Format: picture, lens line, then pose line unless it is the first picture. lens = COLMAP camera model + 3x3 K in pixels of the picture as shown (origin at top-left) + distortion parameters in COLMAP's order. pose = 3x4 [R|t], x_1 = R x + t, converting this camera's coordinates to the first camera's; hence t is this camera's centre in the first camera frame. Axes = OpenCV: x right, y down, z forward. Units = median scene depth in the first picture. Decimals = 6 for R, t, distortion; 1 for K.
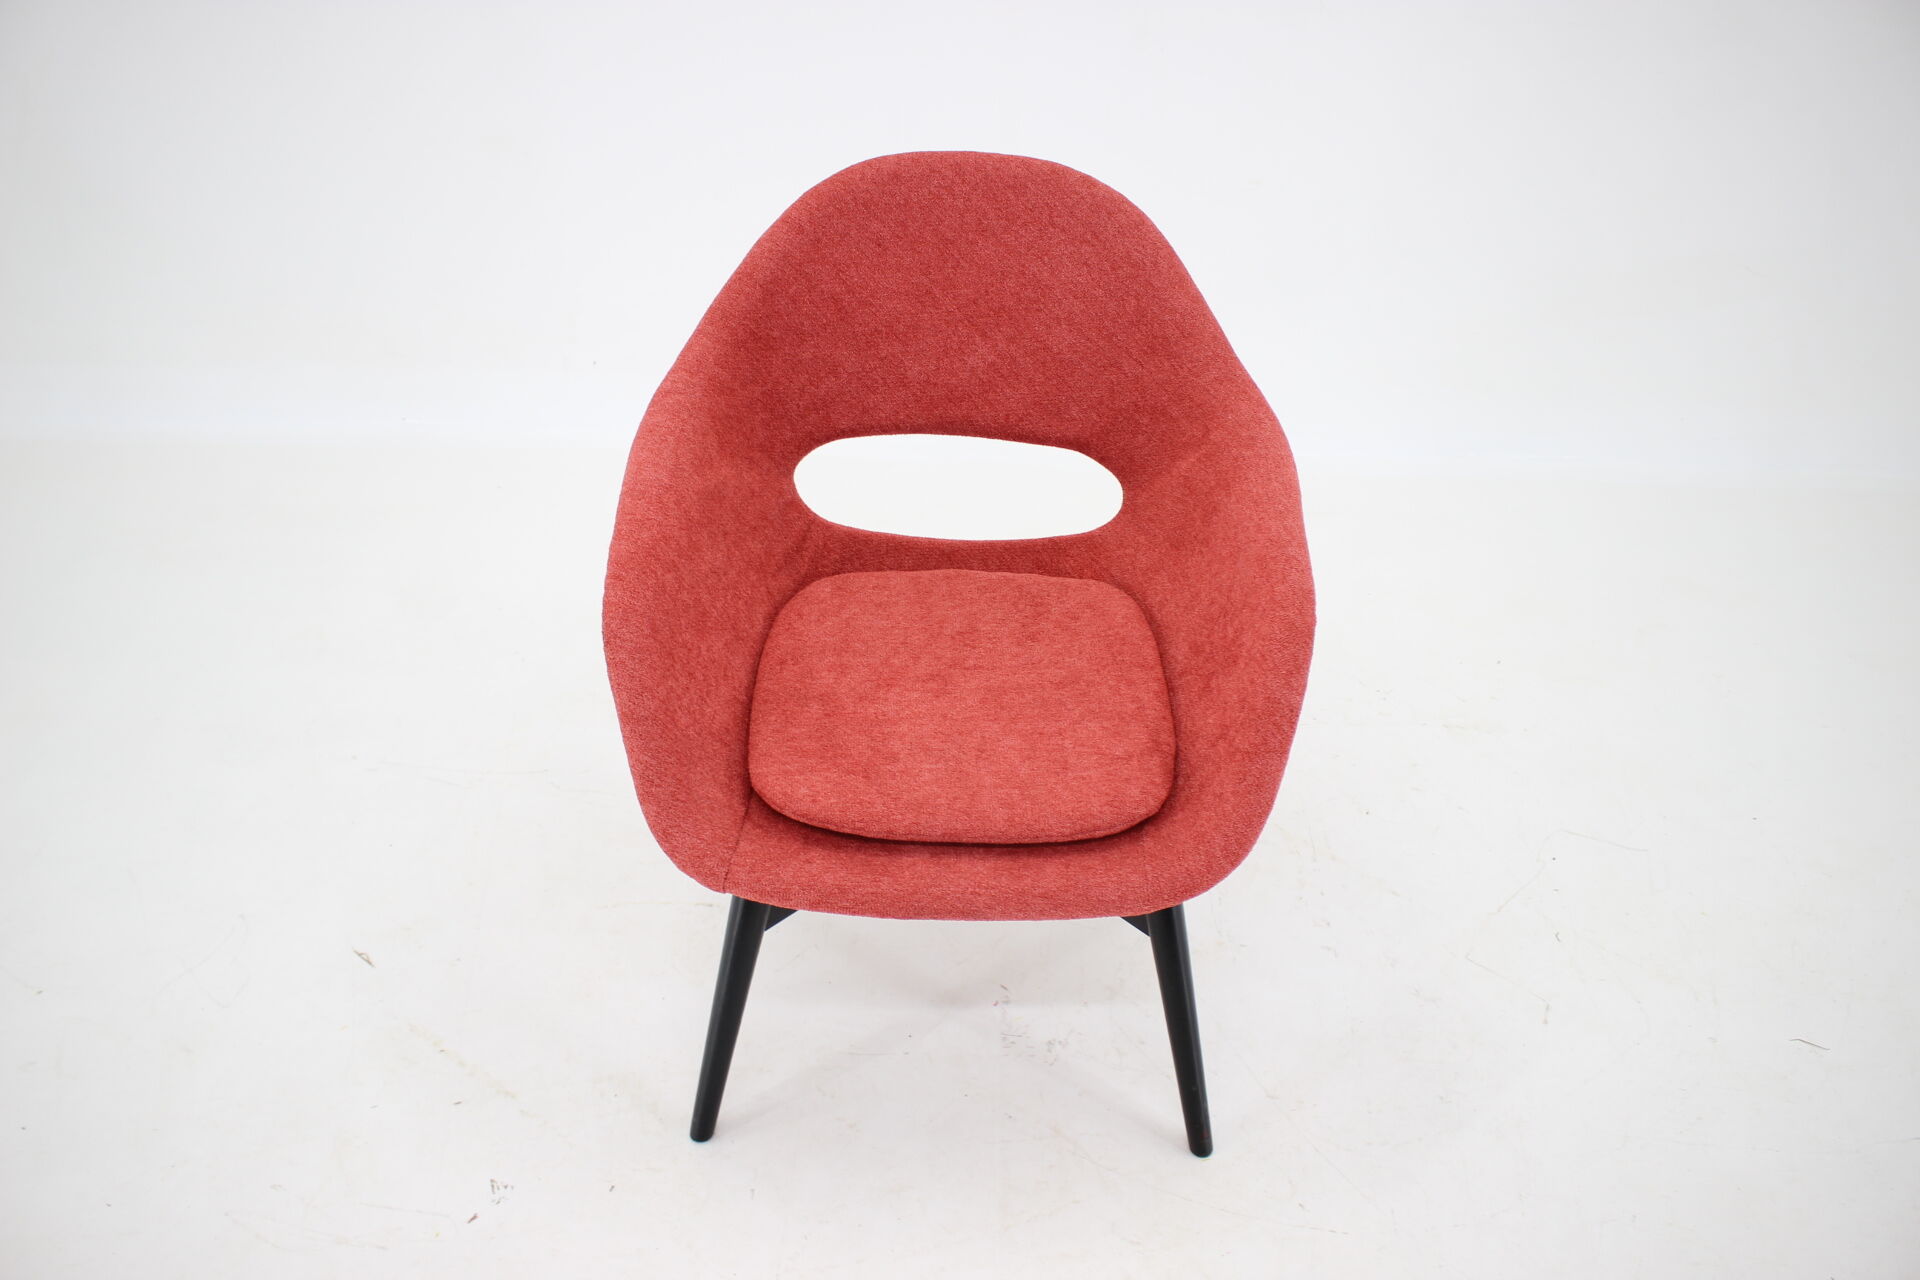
lens RADIAL K [[1493.5, 0, 960.0], [0, 1493.5, 640.0], [0, 0, 1]] dist [-0.103725, 0.000191]
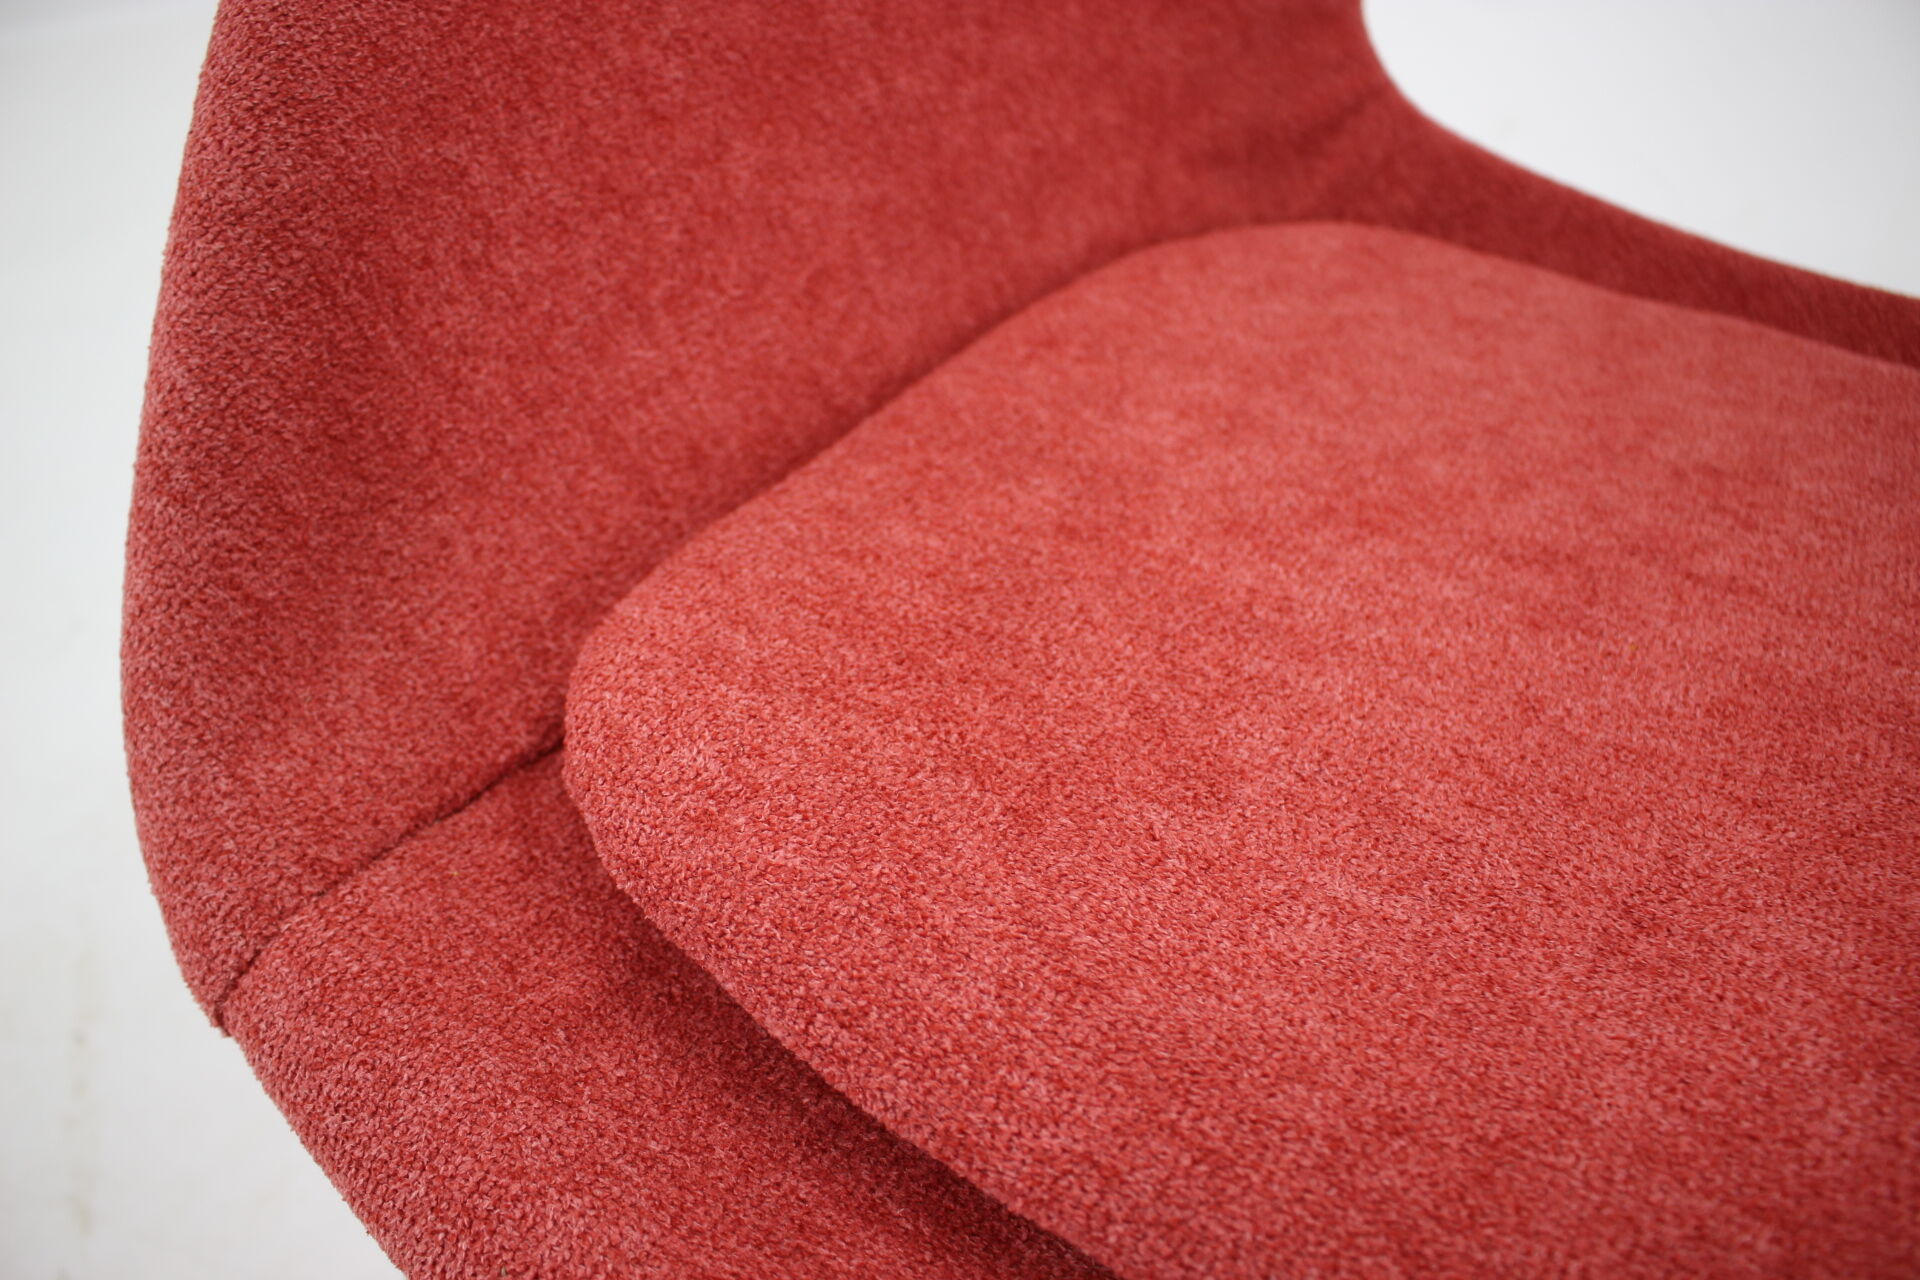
lens RADIAL K [[1493.5, 0, 960.0], [0, 1493.5, 640.0], [0, 0, 1]] dist [-0.103725, 0.000191]
pose [[0.843687, 0.341827, -0.413941, 0.004530], [-0.337378, 0.937392, 0.086448, 0.045027], [0.417575, 0.066719, 0.906190, 0.667222]]
